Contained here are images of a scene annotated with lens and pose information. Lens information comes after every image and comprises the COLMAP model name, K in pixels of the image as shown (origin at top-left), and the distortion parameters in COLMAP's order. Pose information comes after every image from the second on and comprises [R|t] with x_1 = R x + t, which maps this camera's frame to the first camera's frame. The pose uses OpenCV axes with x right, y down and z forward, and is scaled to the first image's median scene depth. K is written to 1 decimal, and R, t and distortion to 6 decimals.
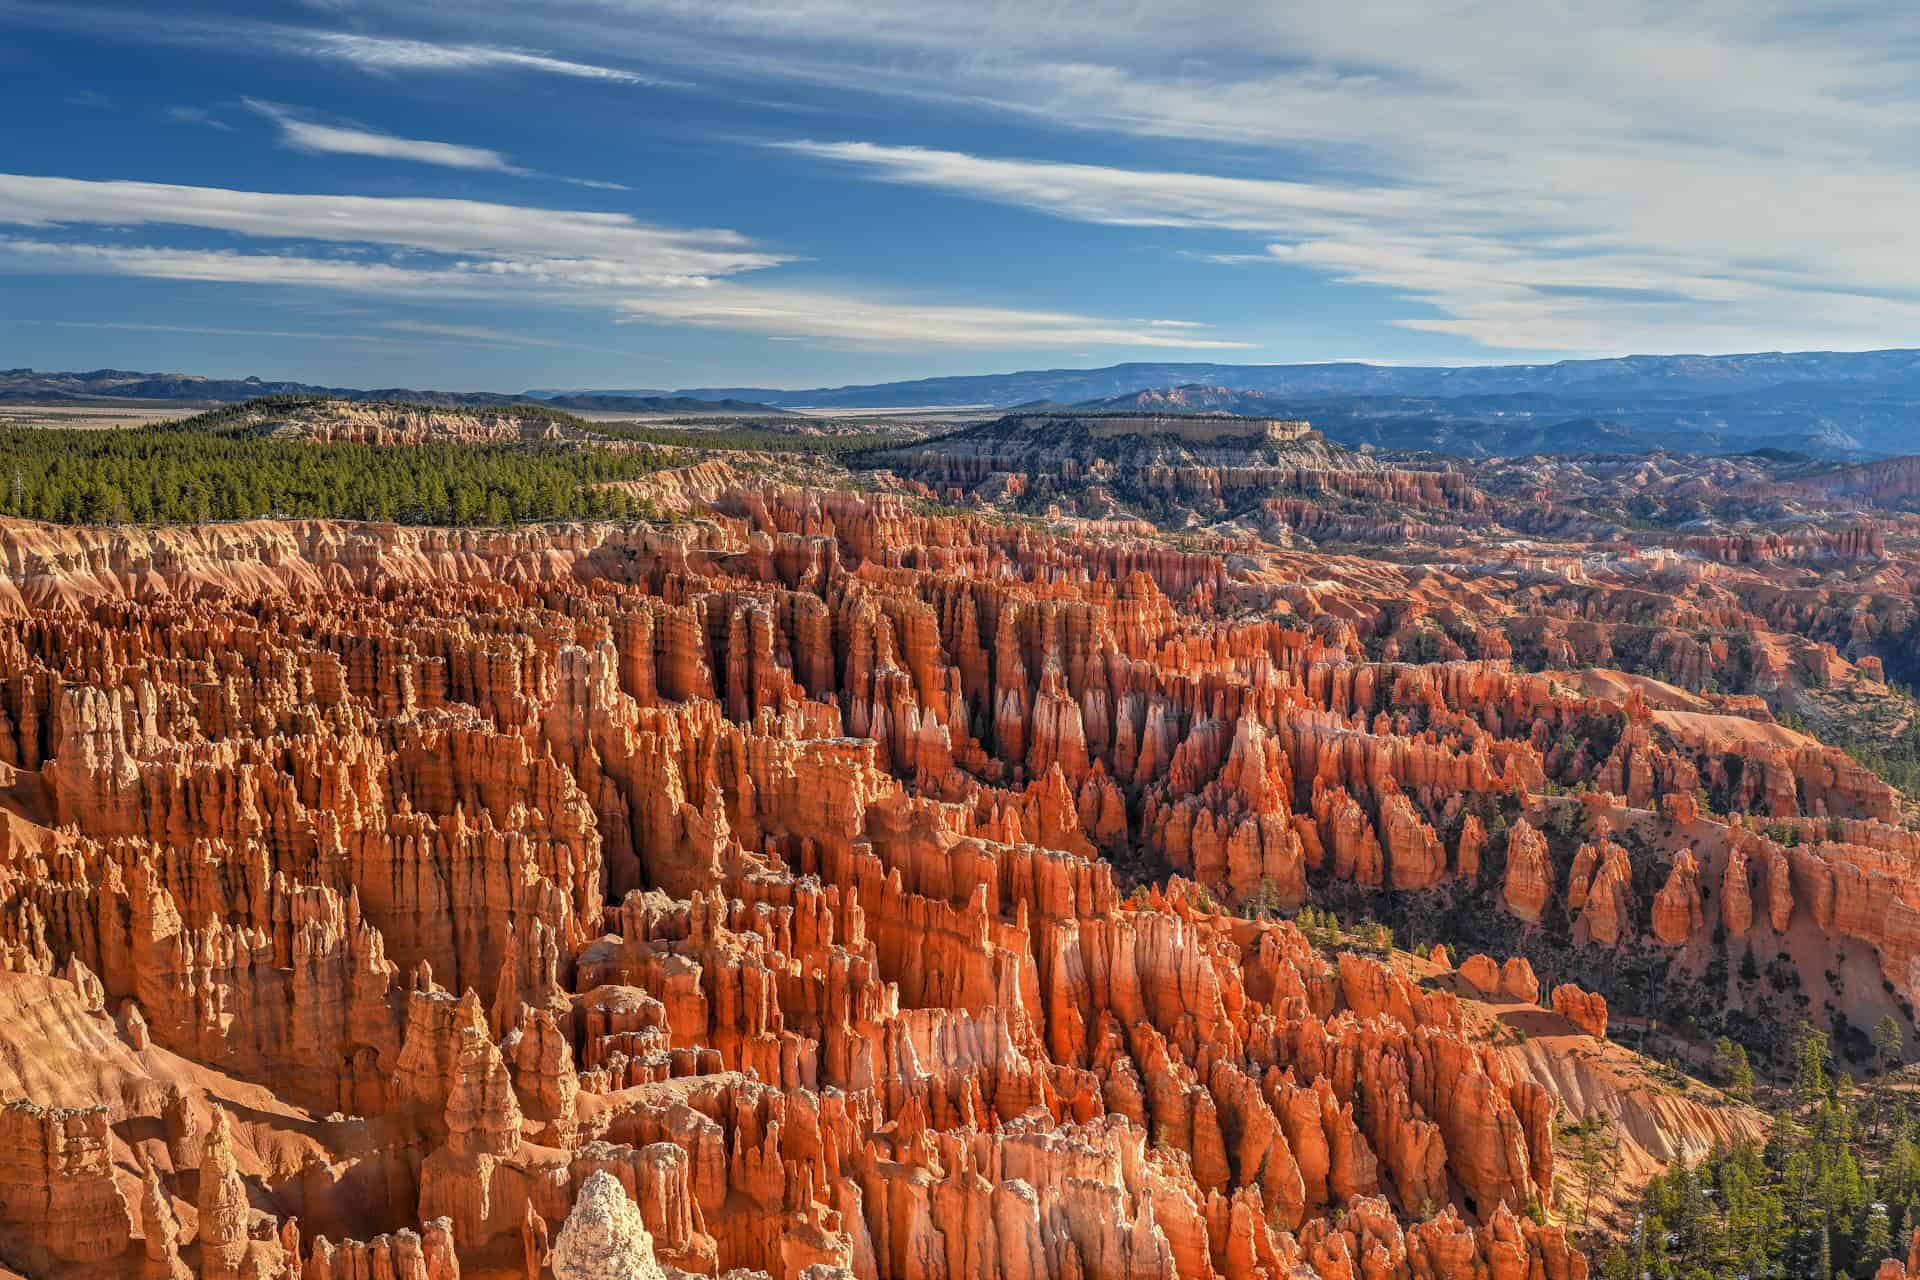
lens RADIAL K [[1738.1, 0, 960.0], [0, 1738.1, 640.0], [0, 0, 1]] dist [0.009917, 0.000743]
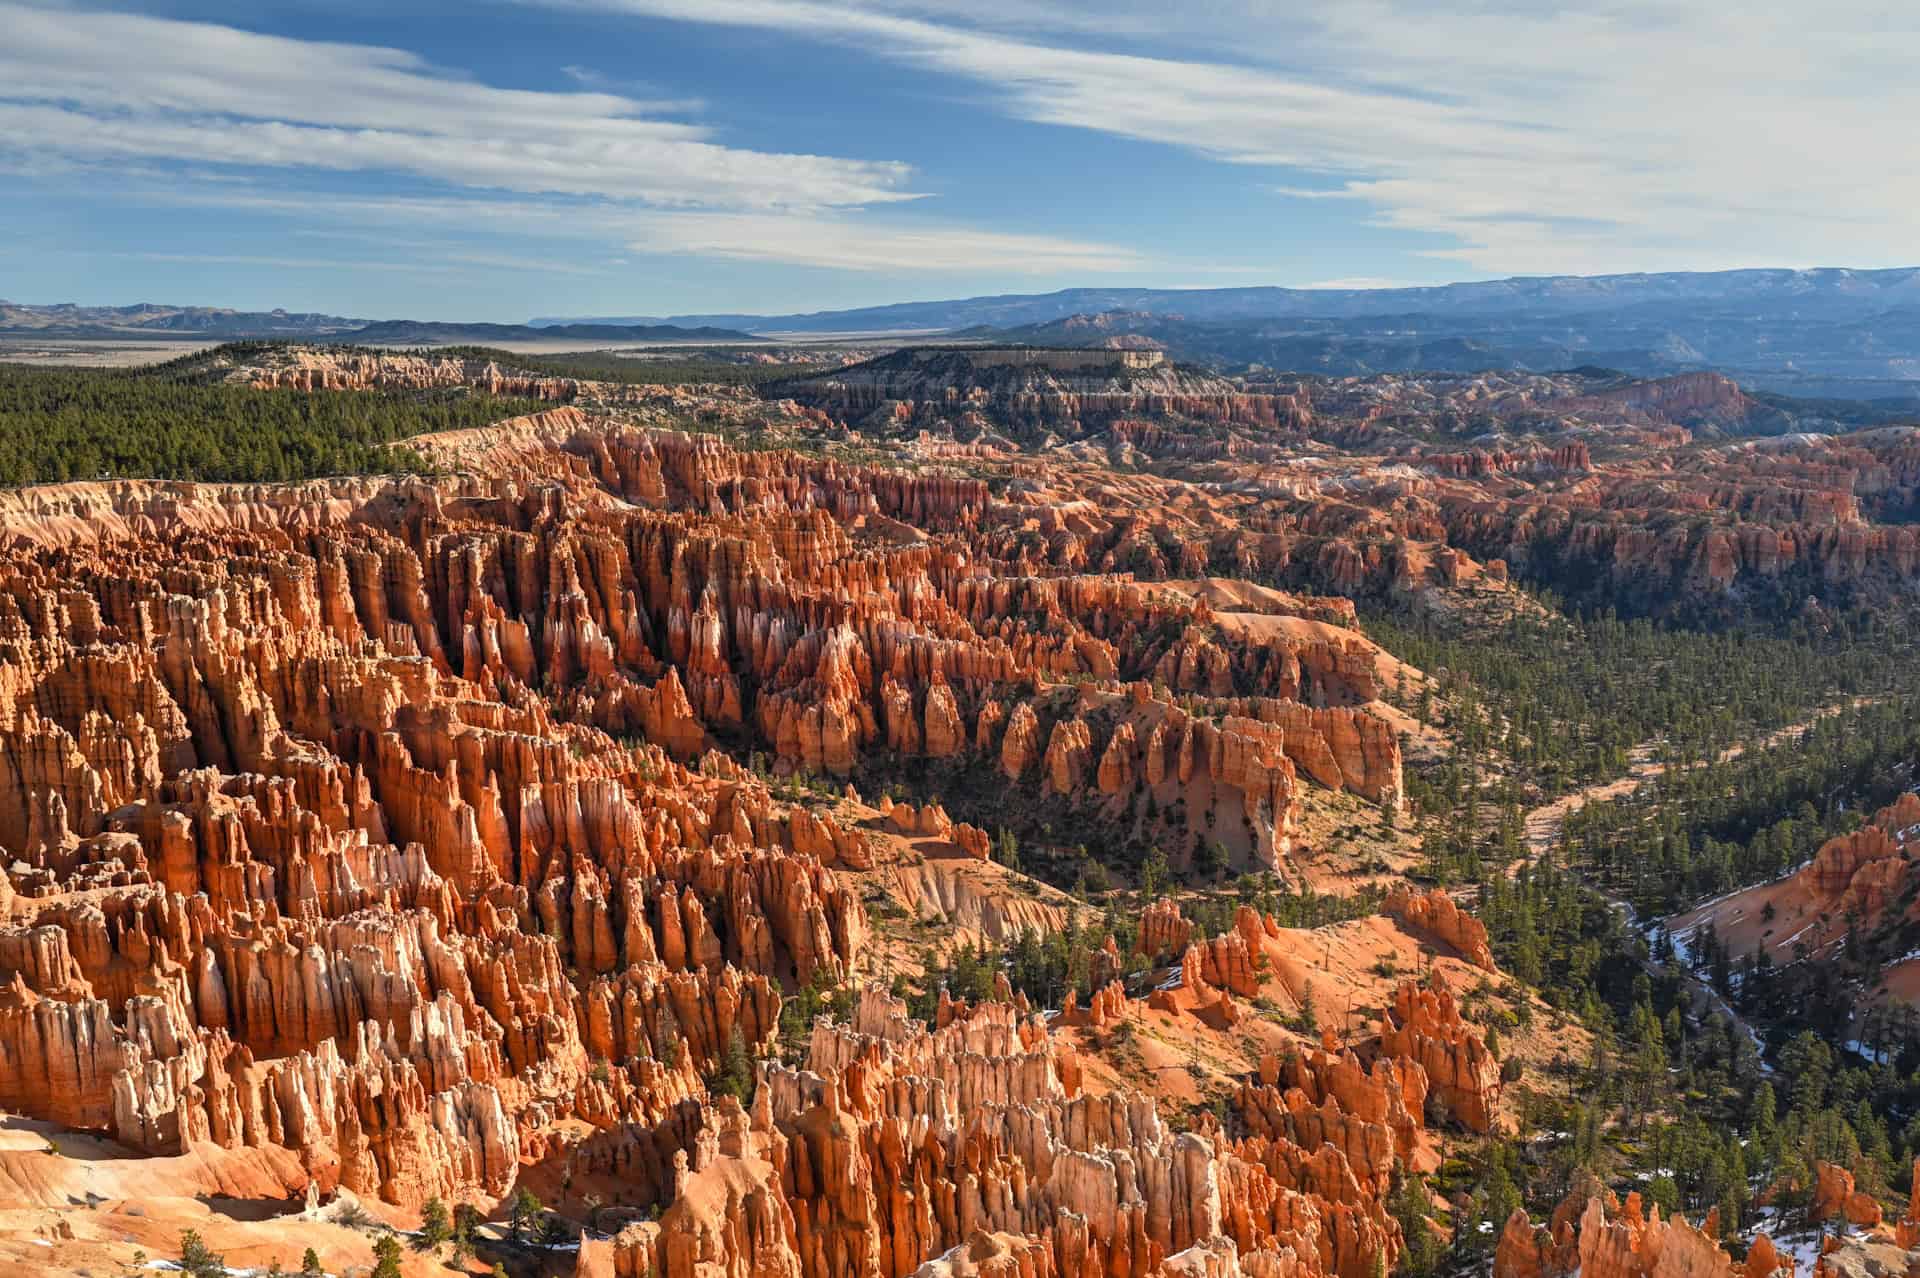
lens RADIAL K [[1539.2, 0, 960.0], [0, 1539.2, 639.0], [0, 0, 1]] dist [0.019042, 0.002179]
pose [[0.999686, -0.015201, 0.019919, 0.200863], [0.013871, 0.997770, 0.065282, -0.018328], [-0.020867, -0.064985, 0.997668, -0.136062]]
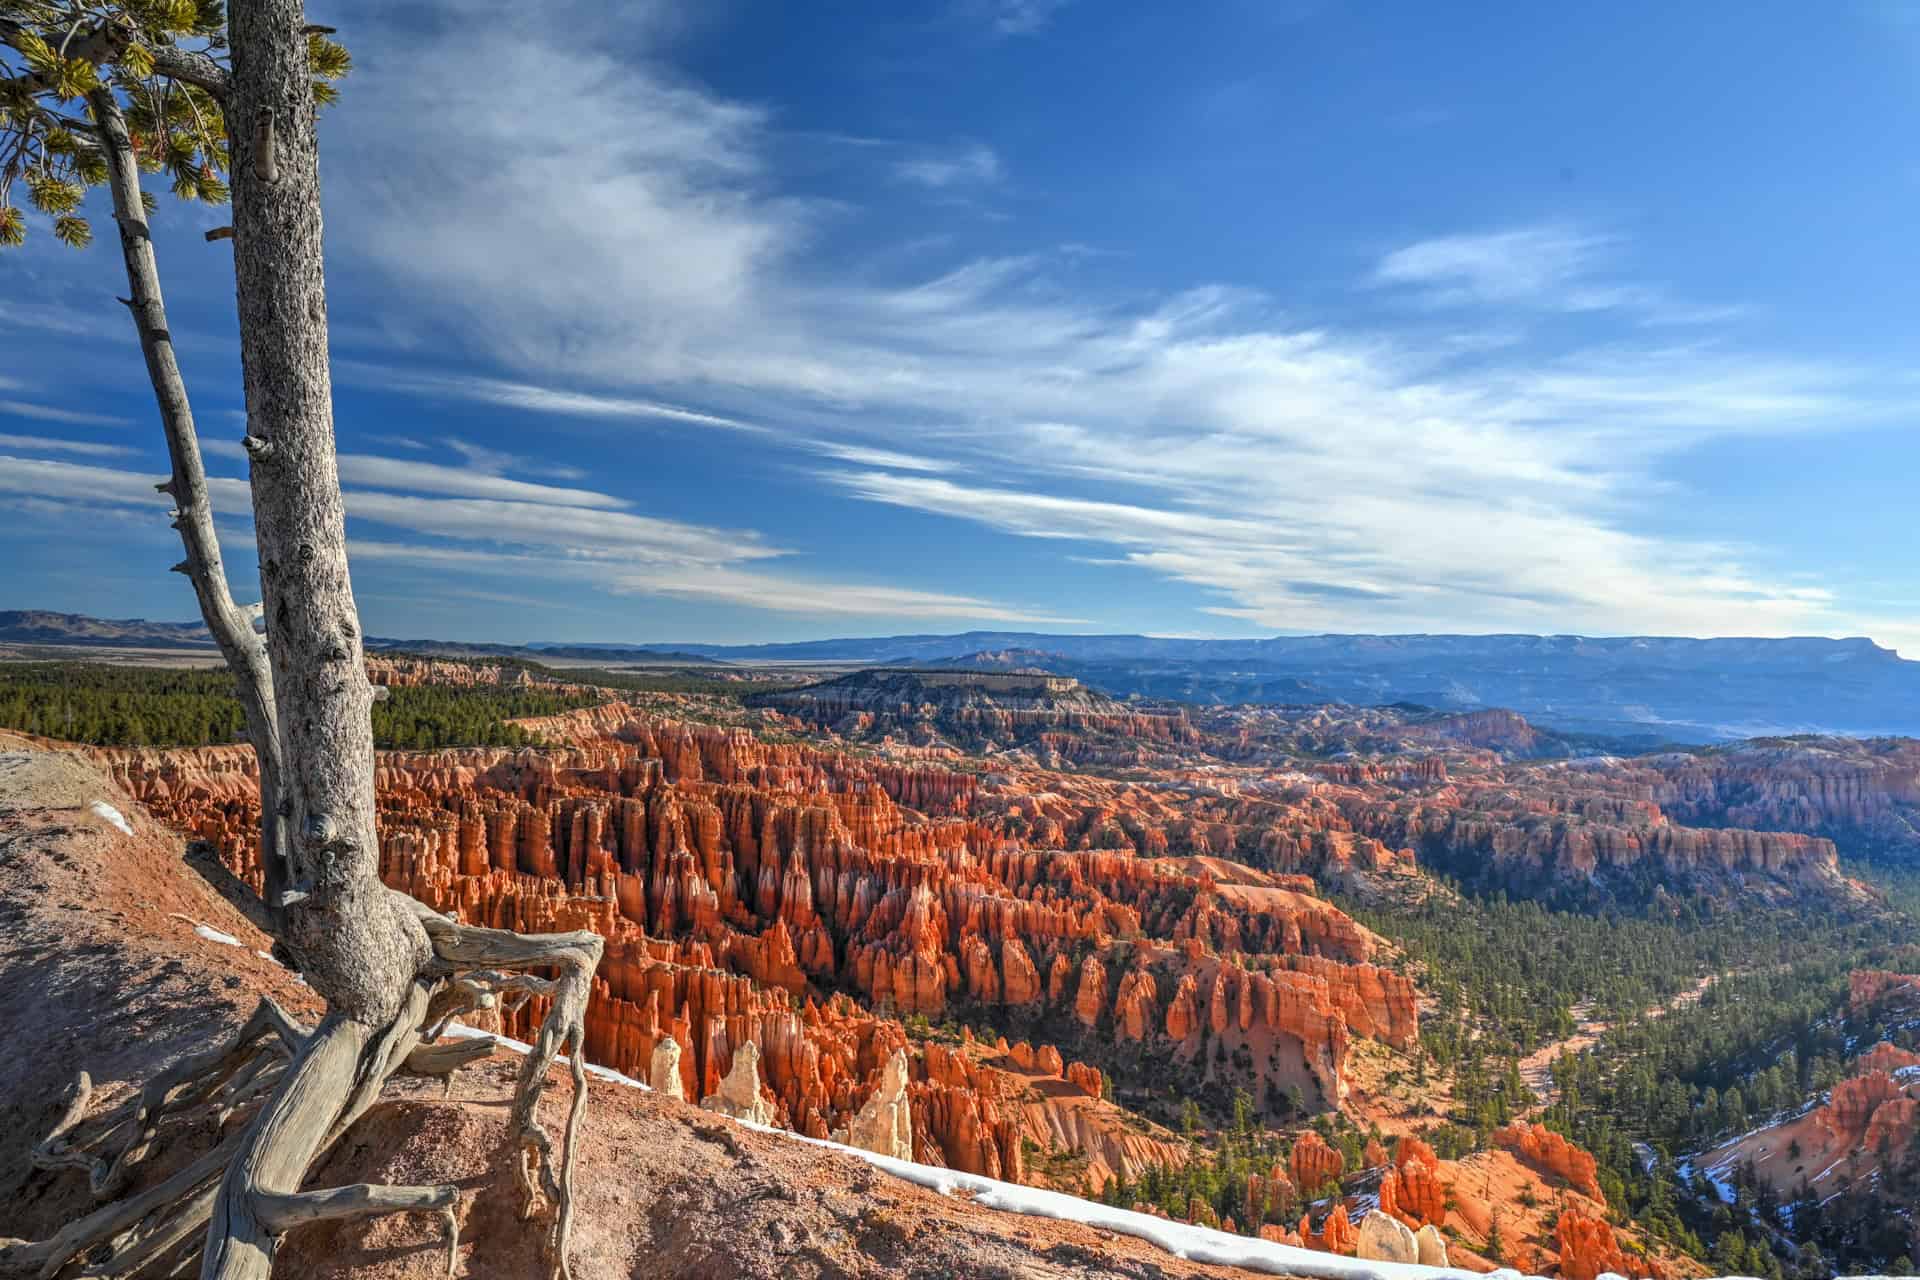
lens RADIAL K [[1281.7, 0, 960.0], [0, 1281.7, 640.0], [0, 0, 1]] dist [-0.006365, 0.000833]
pose [[0.996366, 0.020315, 0.082716, 0.090041], [-0.007719, 0.988679, -0.149846, 0.000001], [-0.084824, 0.148663, 0.985243, -0.097401]]
